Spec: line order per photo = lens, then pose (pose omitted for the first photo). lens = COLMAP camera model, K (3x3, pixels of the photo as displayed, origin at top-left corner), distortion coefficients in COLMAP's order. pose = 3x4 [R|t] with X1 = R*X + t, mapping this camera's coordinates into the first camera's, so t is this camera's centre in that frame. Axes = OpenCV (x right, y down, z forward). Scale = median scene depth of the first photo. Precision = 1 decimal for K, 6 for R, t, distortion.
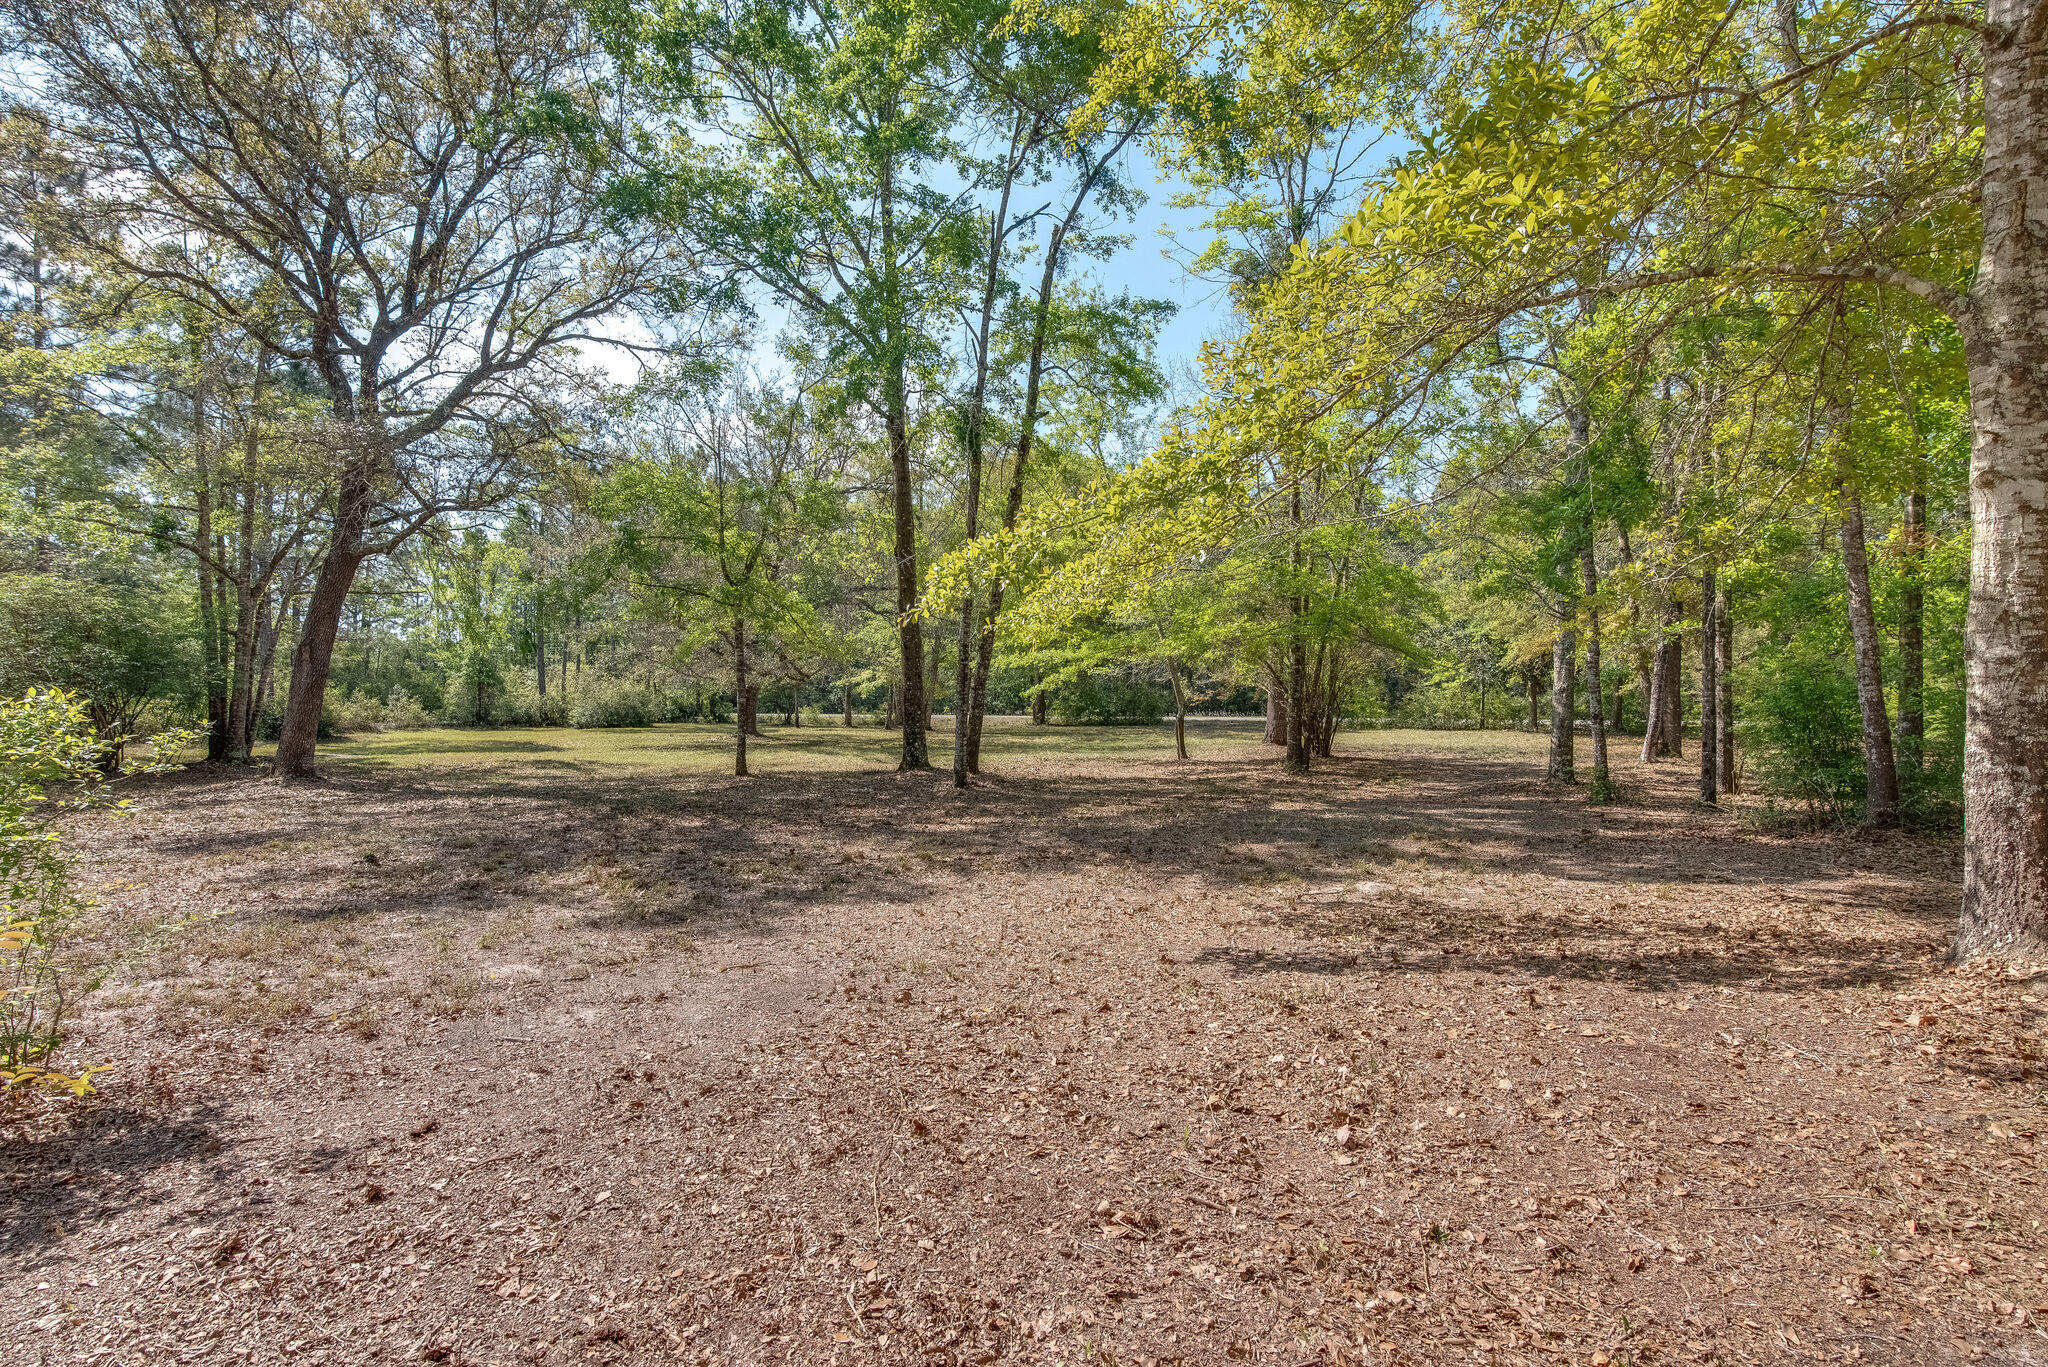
lens RADIAL K [[912.3, 0, 1007.7], [0, 912.3, 700.3], [0, 0, 1]] dist [0.001296, 0.000066]
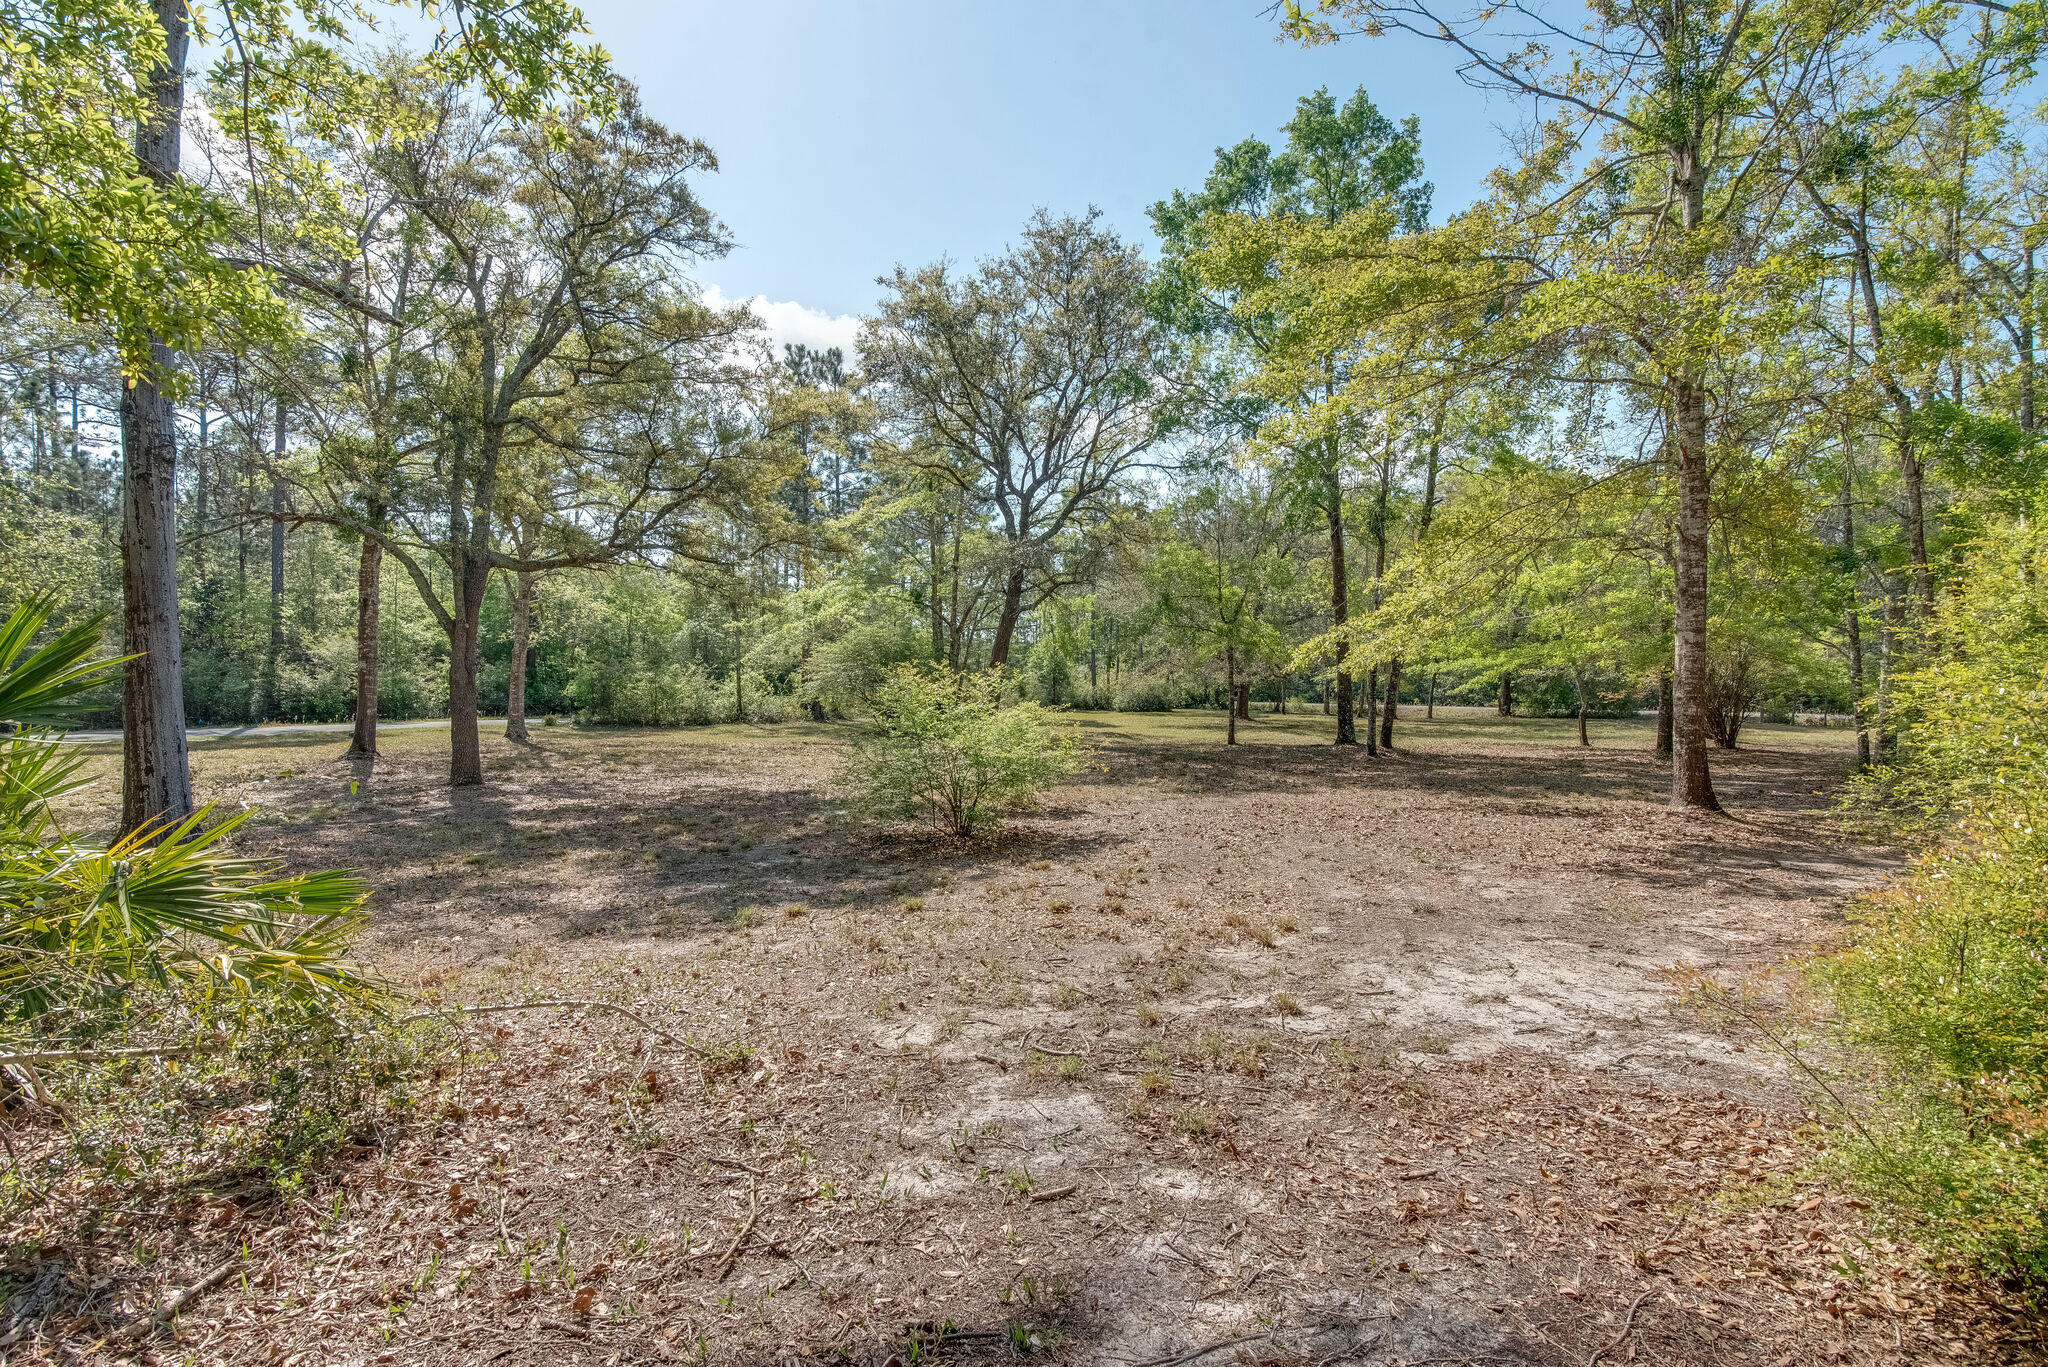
lens RADIAL K [[912.3, 0, 1007.7], [0, 912.3, 700.3], [0, 0, 1]] dist [0.001296, 0.000066]
pose [[0.856599, 0.011425, -0.515856, 0.148559], [-0.003191, 0.999853, 0.016845, -0.014974], [0.515972, -0.012783, 0.856510, -0.429724]]
